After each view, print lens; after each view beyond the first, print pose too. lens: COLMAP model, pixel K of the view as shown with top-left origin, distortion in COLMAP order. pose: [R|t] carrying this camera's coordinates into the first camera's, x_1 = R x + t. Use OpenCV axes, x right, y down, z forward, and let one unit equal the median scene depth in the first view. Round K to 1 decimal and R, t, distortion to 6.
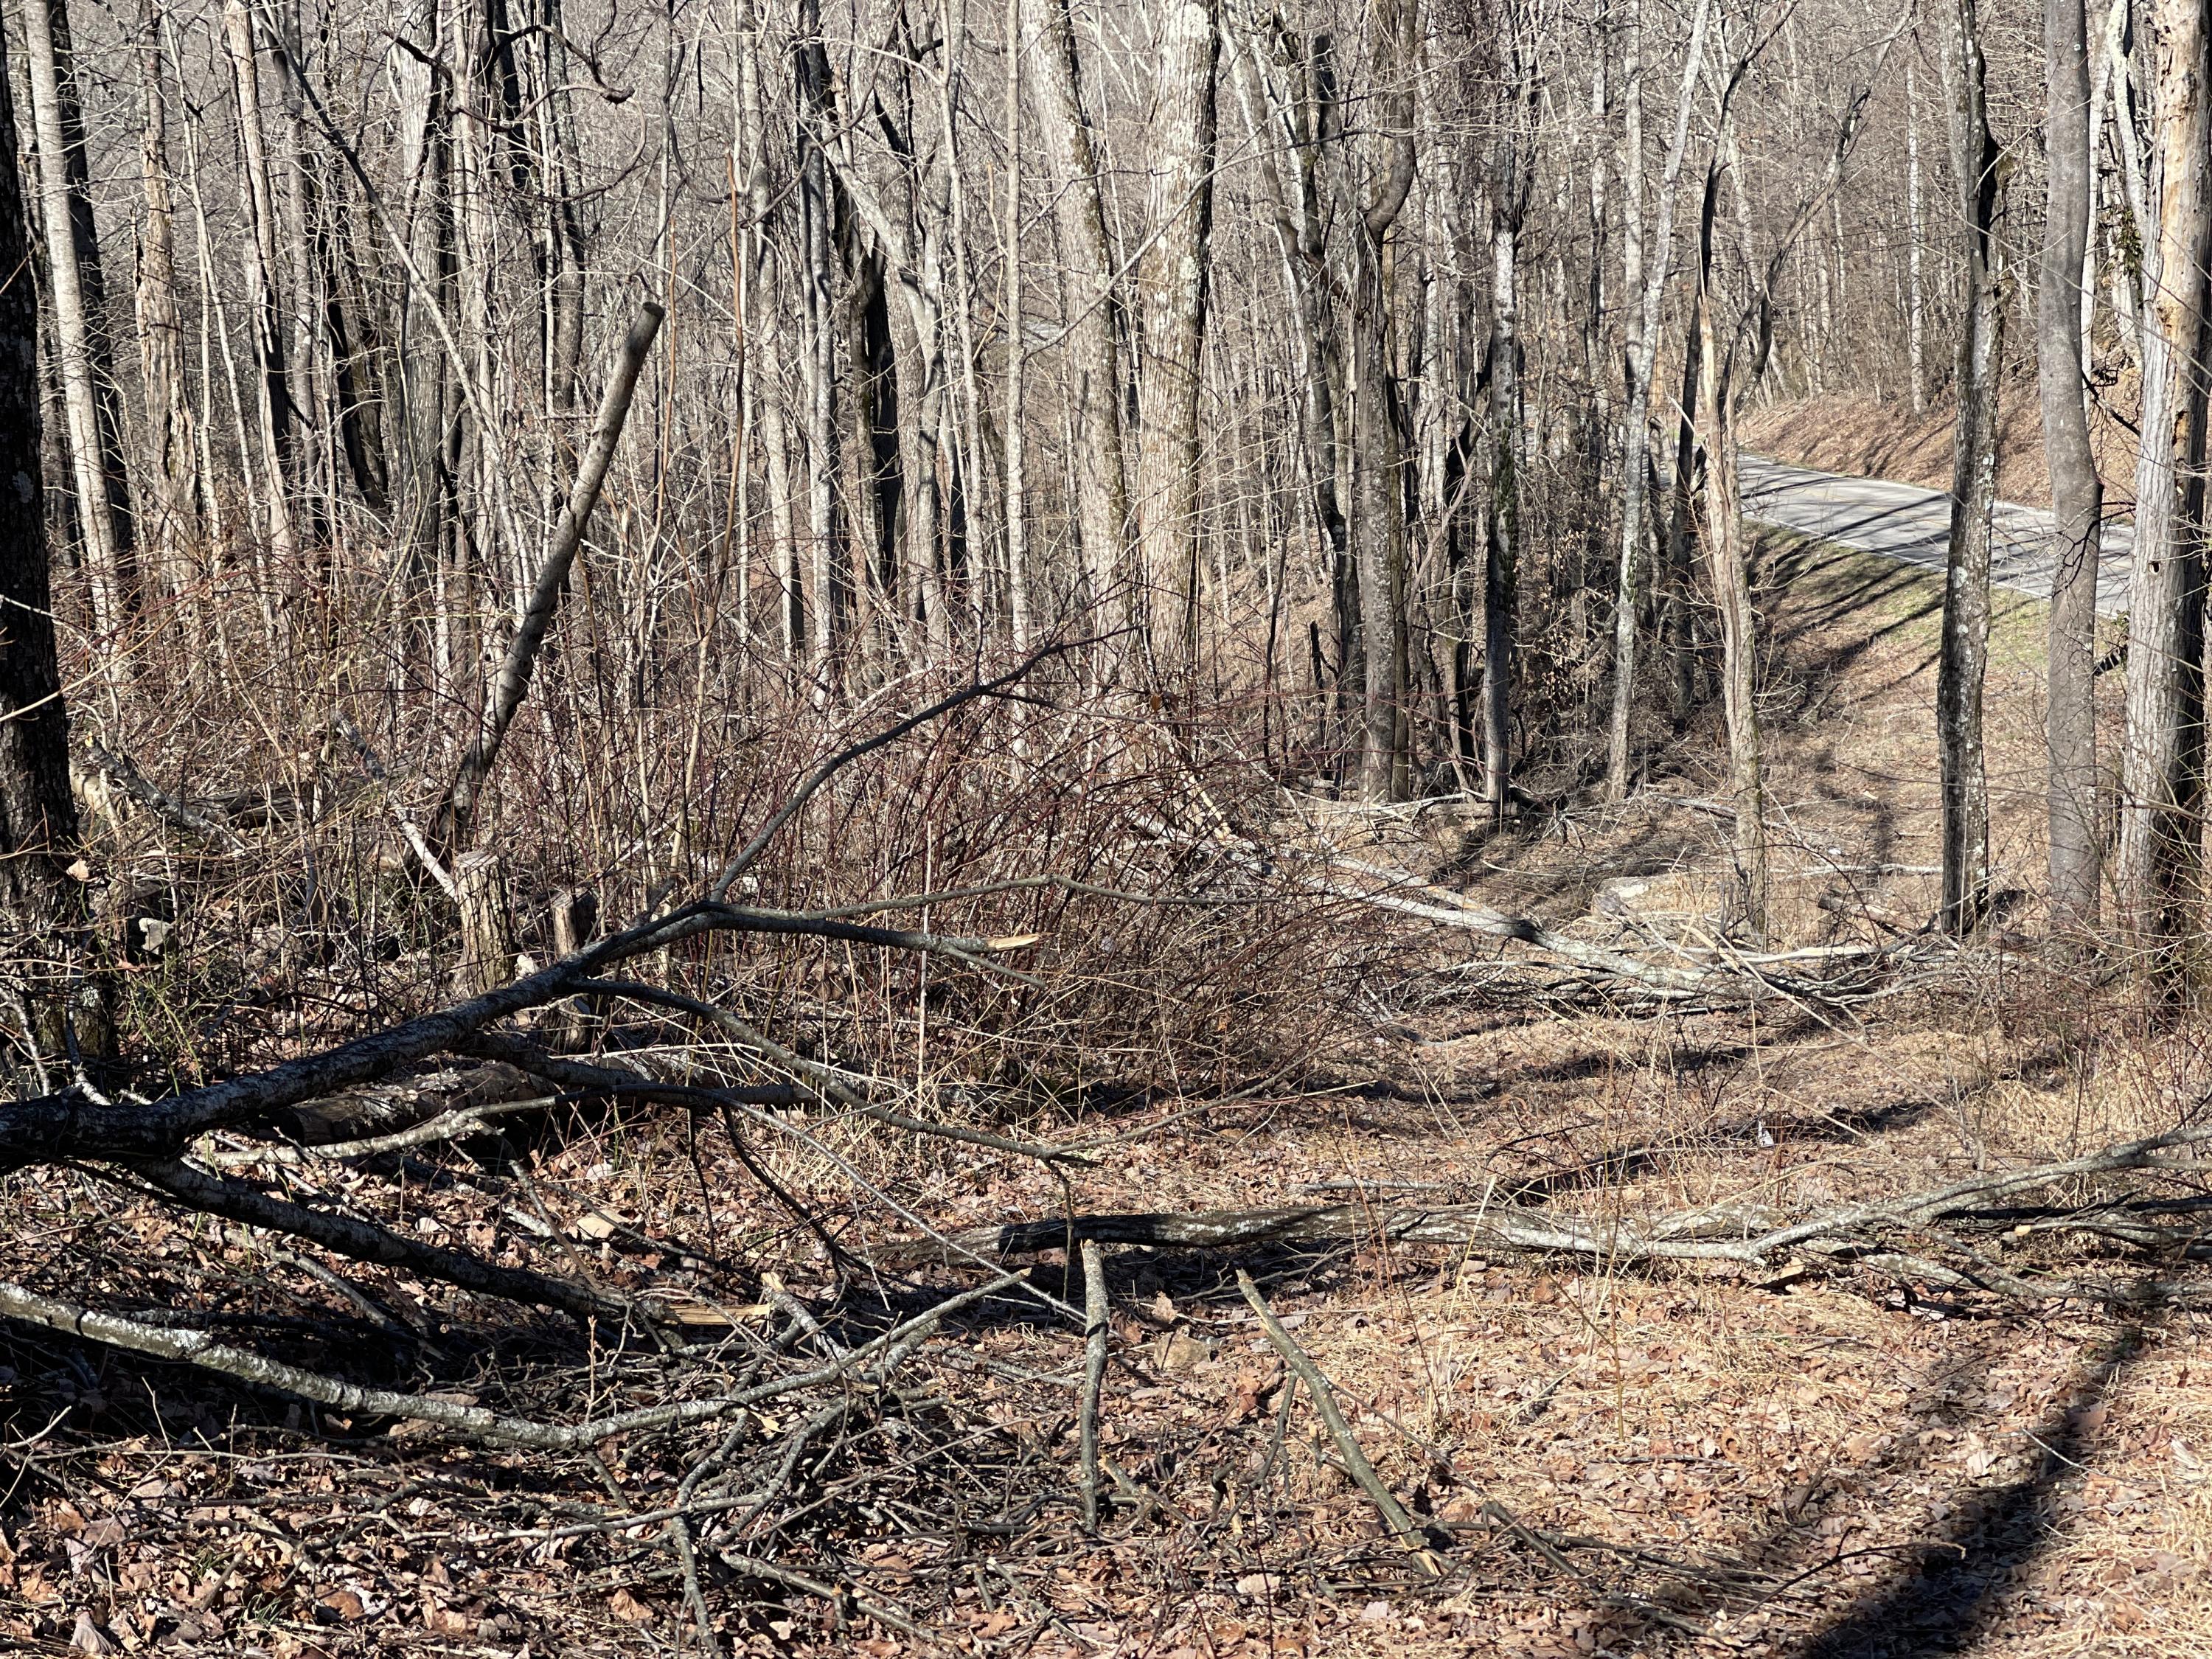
lens RADIAL K [[4153.7, 0, 1147.6], [0, 4153.7, 722.7], [0, 0, 1]] dist [0.195934, -0.035176]
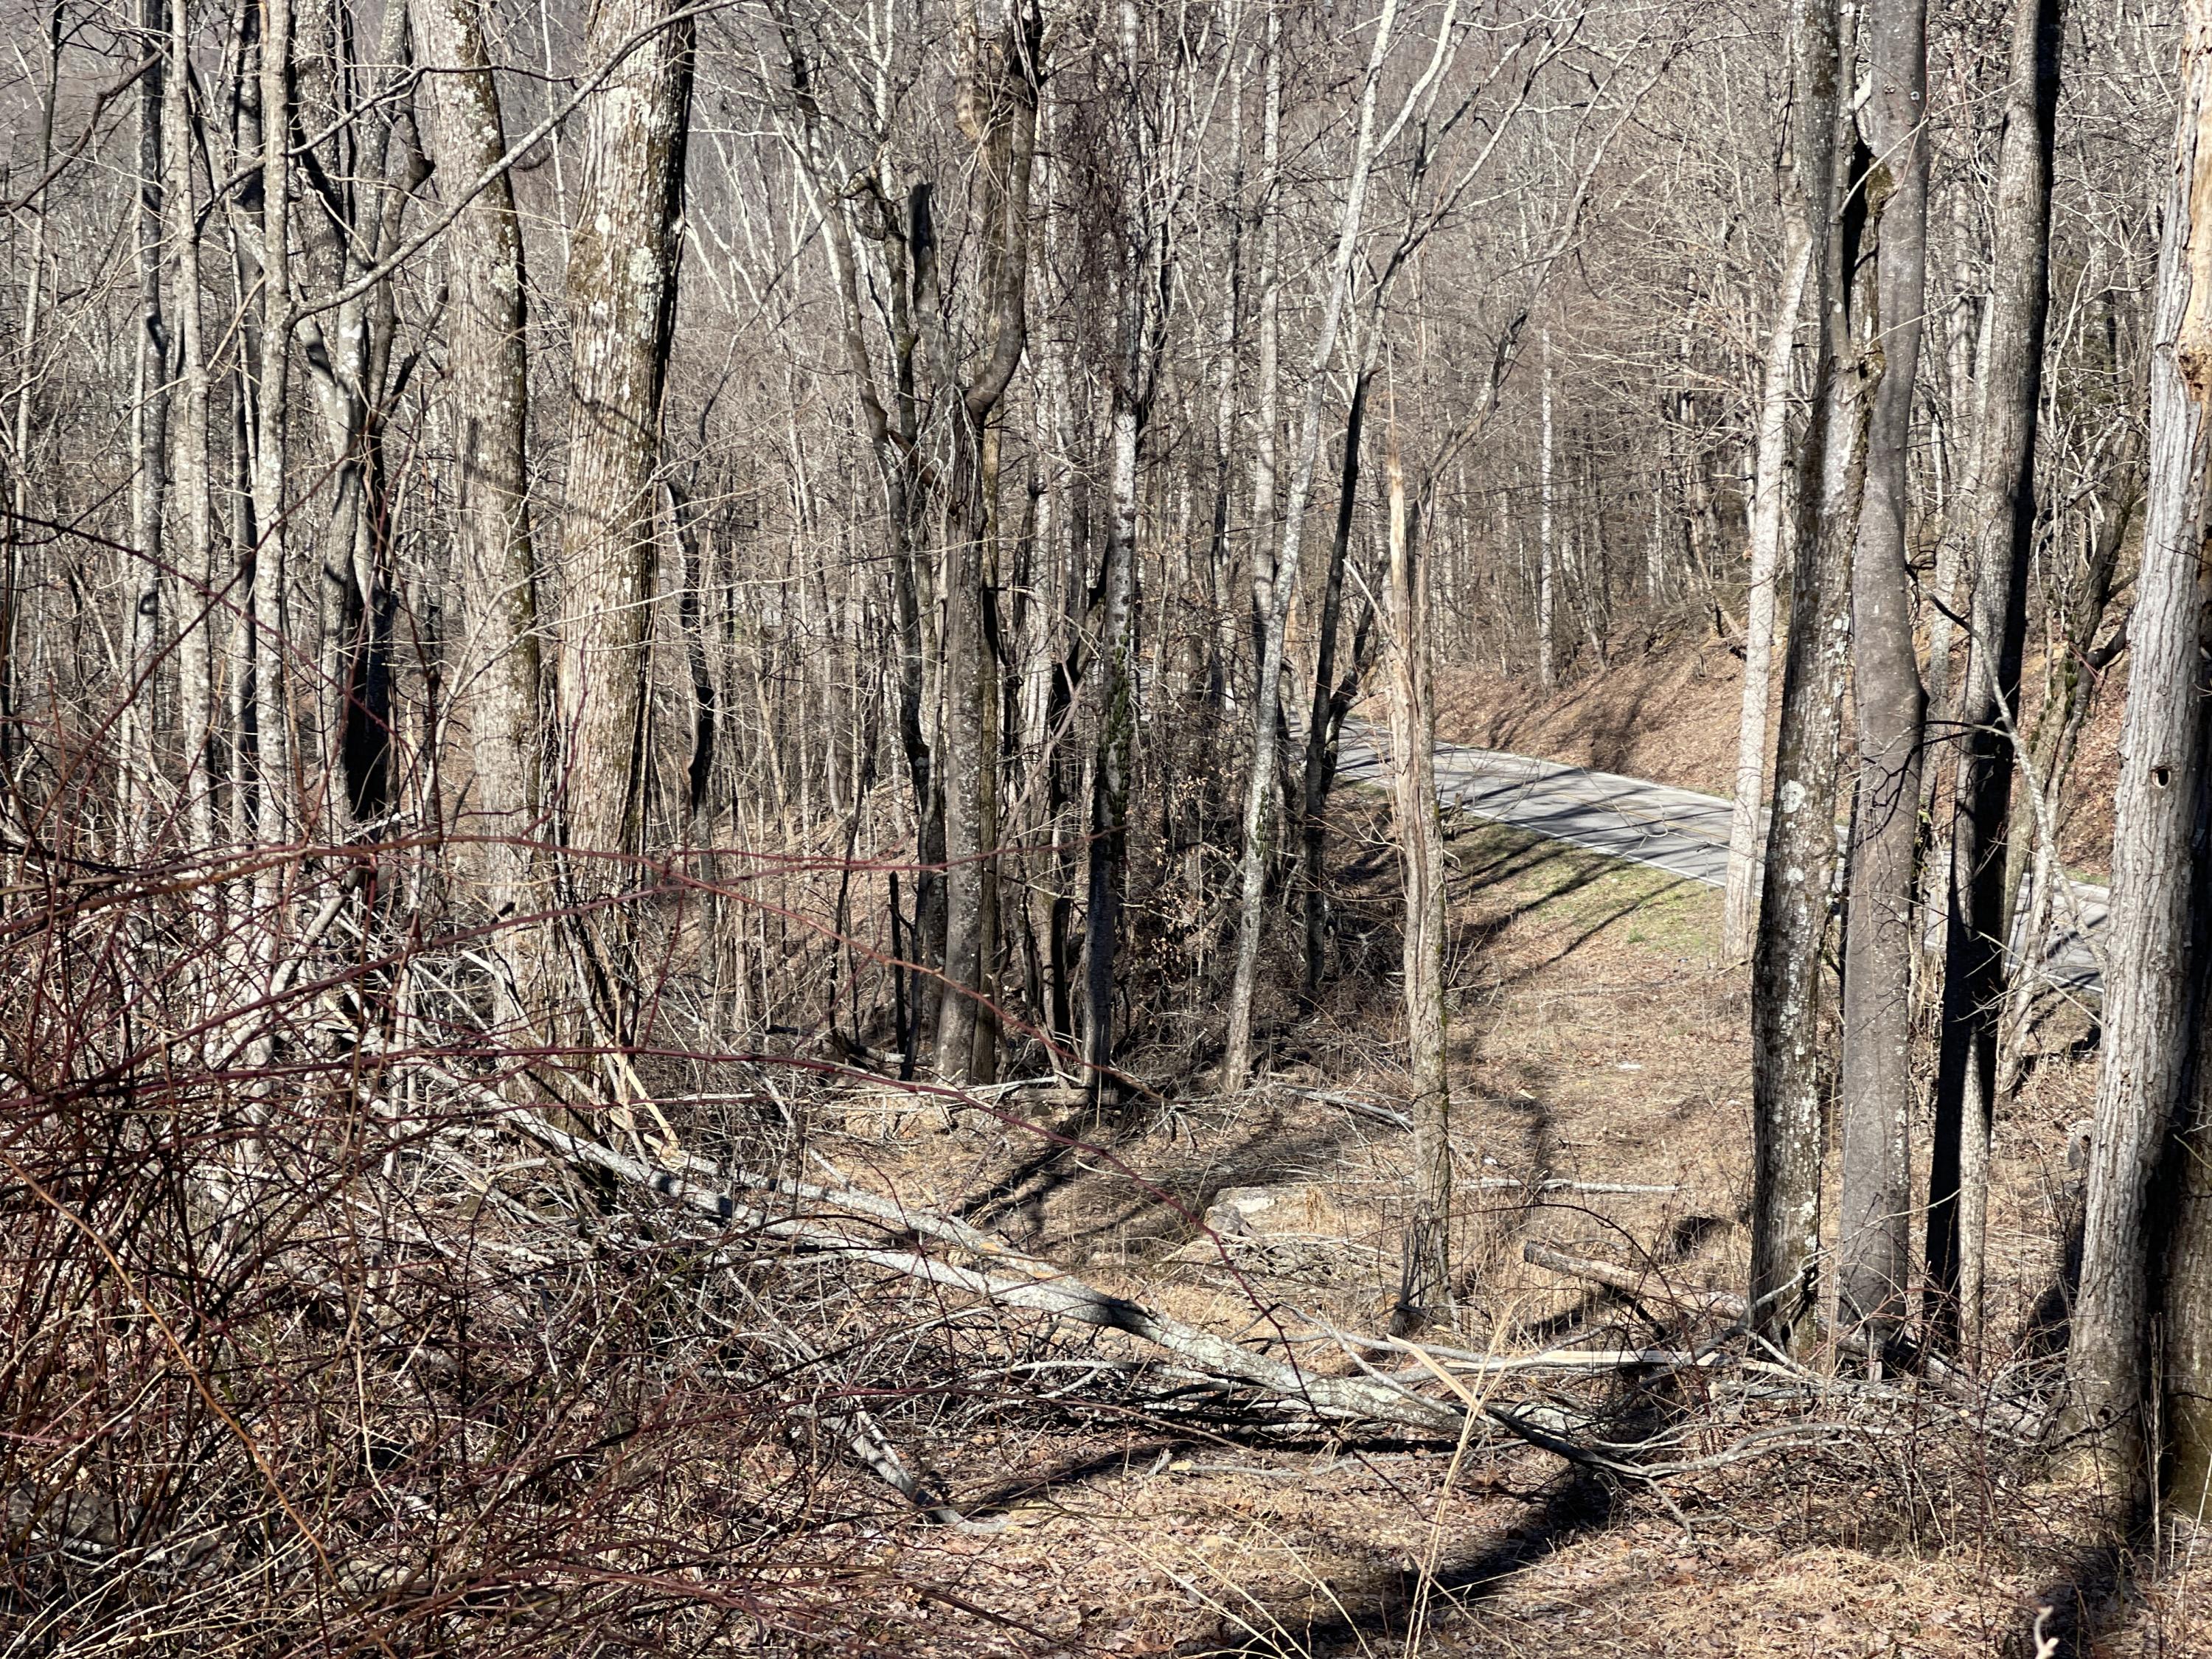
lens RADIAL K [[4153.7, 0, 1147.6], [0, 4153.7, 722.7], [0, 0, 1]] dist [0.195934, -0.035176]
pose [[0.994839, 0.040547, 0.093008, 0.012604], [-0.034487, 0.997232, -0.065864, 0.000366], [-0.095421, 0.062317, 0.993484, 0.149337]]
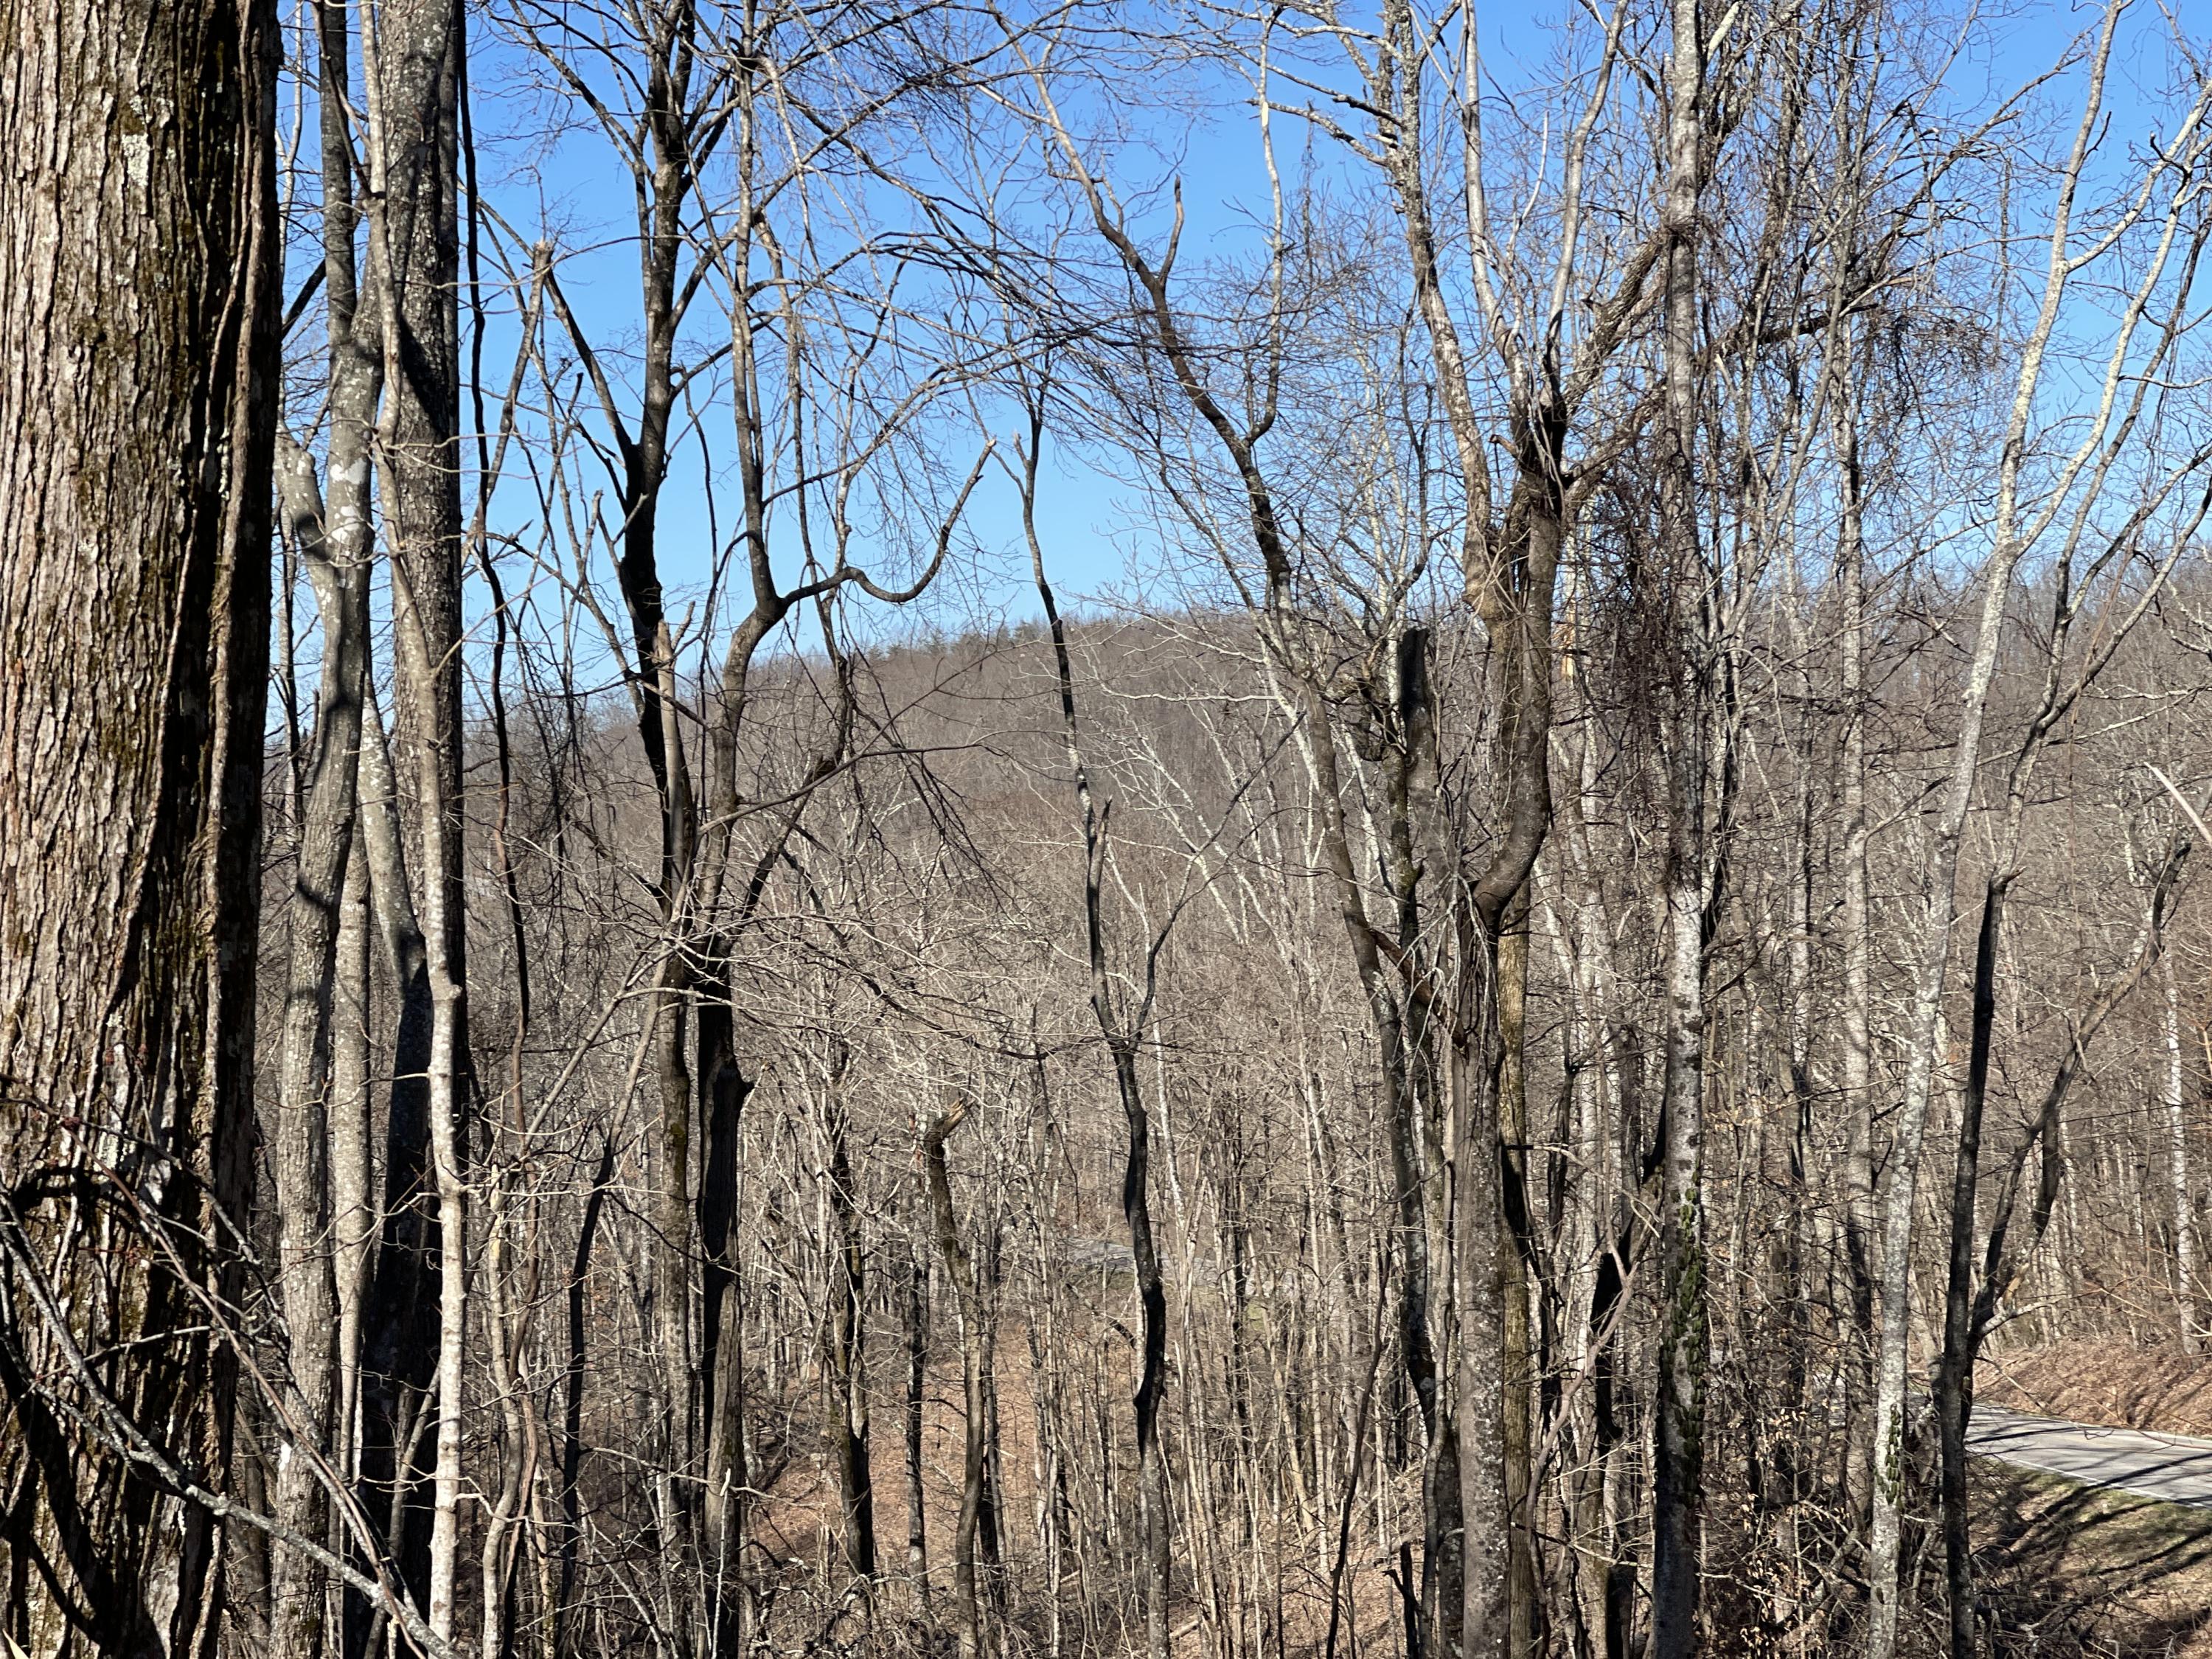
lens RADIAL K [[4225.8, 0, 1157.9], [0, 4225.8, 825.4], [0, 0, 1]] dist [0.303572, -0.649153]
pose [[0.998835, 0.028122, -0.039204, 0.028034], [-0.035480, 0.978773, -0.201851, 0.004689], [0.032695, 0.203007, 0.978631, 0.336864]]
